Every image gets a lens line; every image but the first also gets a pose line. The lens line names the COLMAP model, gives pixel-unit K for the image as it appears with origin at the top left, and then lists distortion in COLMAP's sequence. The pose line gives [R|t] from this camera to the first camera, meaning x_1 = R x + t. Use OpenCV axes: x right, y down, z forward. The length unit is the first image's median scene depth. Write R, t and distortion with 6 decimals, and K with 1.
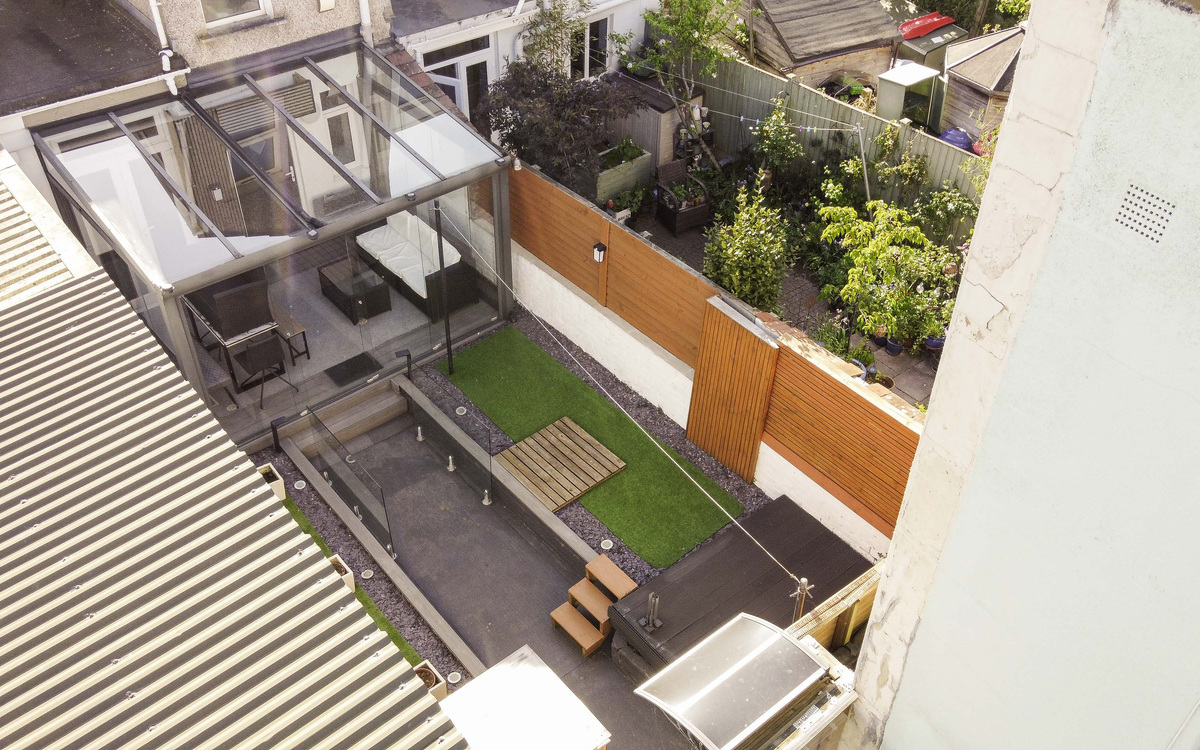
lens RADIAL K [[1023.2, 0, 600.0], [0, 1023.2, 375.0], [0, 0, 1]] dist [-0.008520, 0.003117]
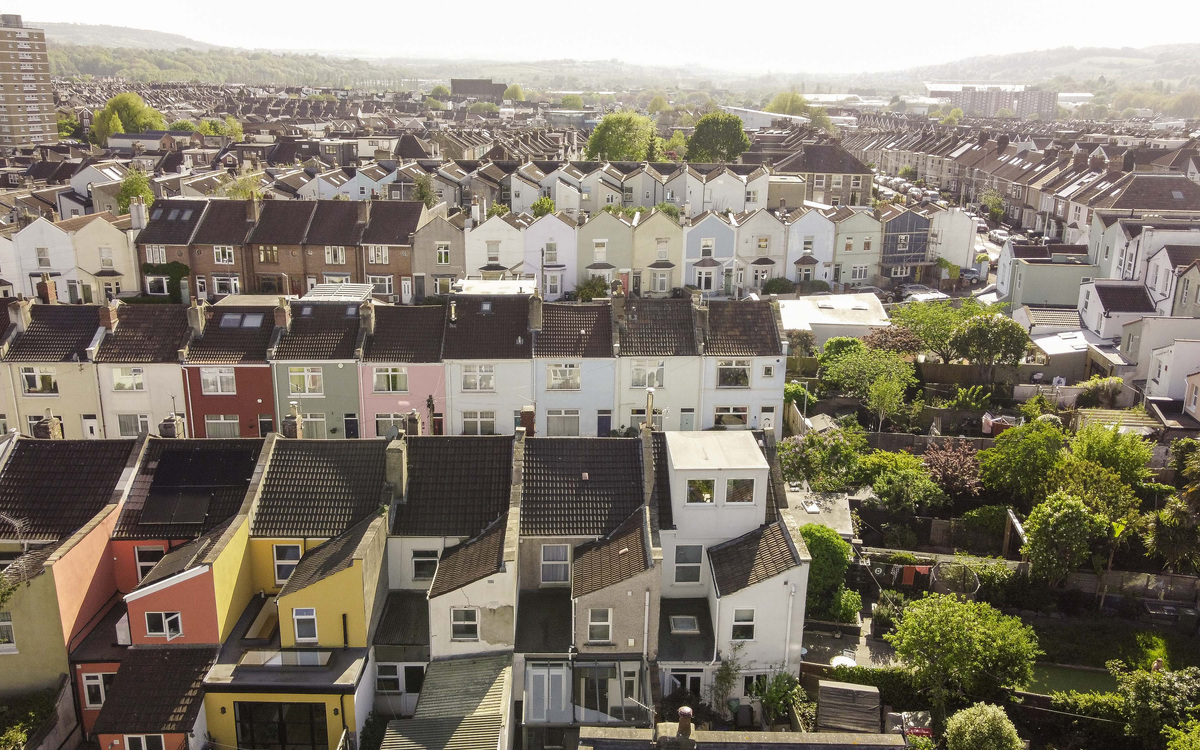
lens RADIAL K [[1028.8, 0, 589.4], [0, 1028.8, 373.3], [0, 0, 1]] dist [-0.003426, 0.051598]
pose [[0.772193, 0.170011, -0.612220, 1.314583], [-0.405495, 0.873671, -0.268835, -0.216773], [0.489174, 0.455845, 0.743582, -1.579762]]
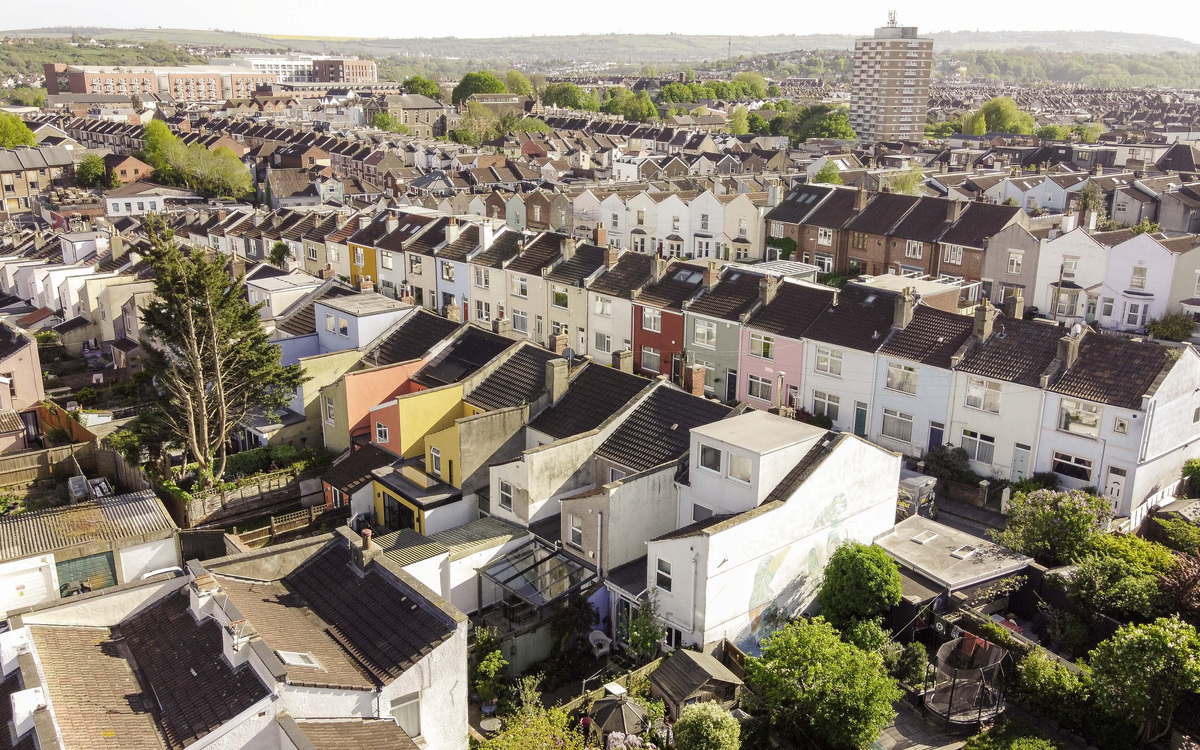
lens RADIAL K [[1028.8, 0, 589.4], [0, 1028.8, 373.3], [0, 0, 1]] dist [-0.003426, 0.051598]
pose [[0.012387, 0.268252, -0.963269, 2.898863], [-0.648280, 0.735605, 0.196516, -1.513684], [0.761301, 0.622034, 0.183015, 0.024361]]
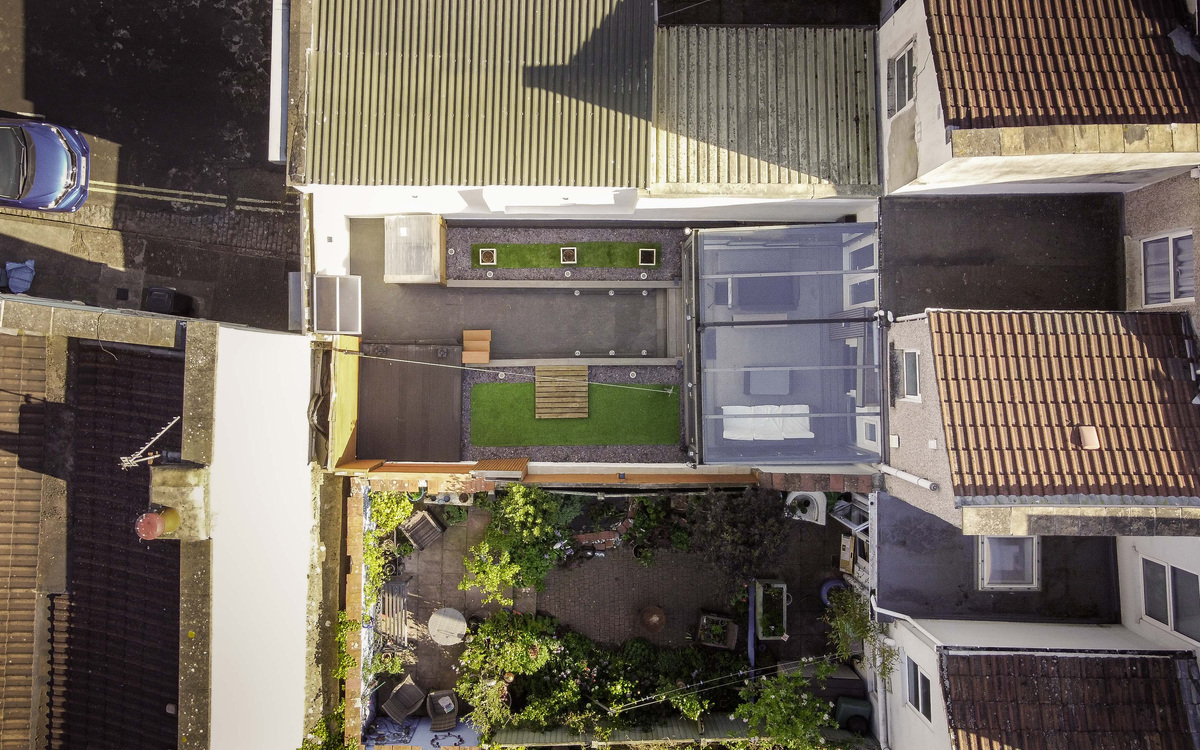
lens RADIAL K [[1028.8, 0, 589.4], [0, 1028.8, 373.3], [0, 0, 1]] dist [-0.003426, 0.051598]
pose [[-0.639234, 0.768956, -0.009301, -0.072890], [-0.503321, -0.409206, 0.761064, -1.207871], [0.581419, 0.491179, 0.648611, -0.155058]]
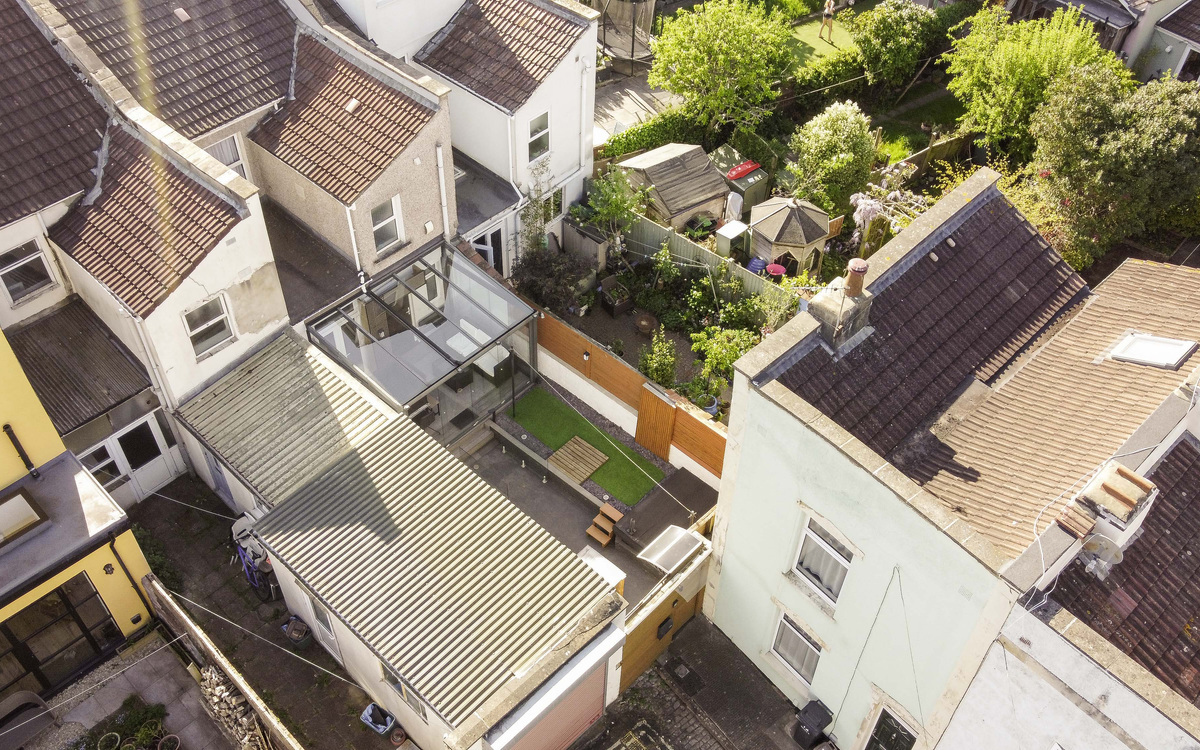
lens RADIAL K [[1028.8, 0, 589.4], [0, 1028.8, 373.3], [0, 0, 1]] dist [-0.003426, 0.051598]
pose [[0.992014, -0.089265, 0.089104, -0.173909], [0.079910, 0.991409, 0.103553, -0.286223], [-0.097582, -0.095606, 0.990625, -1.009669]]
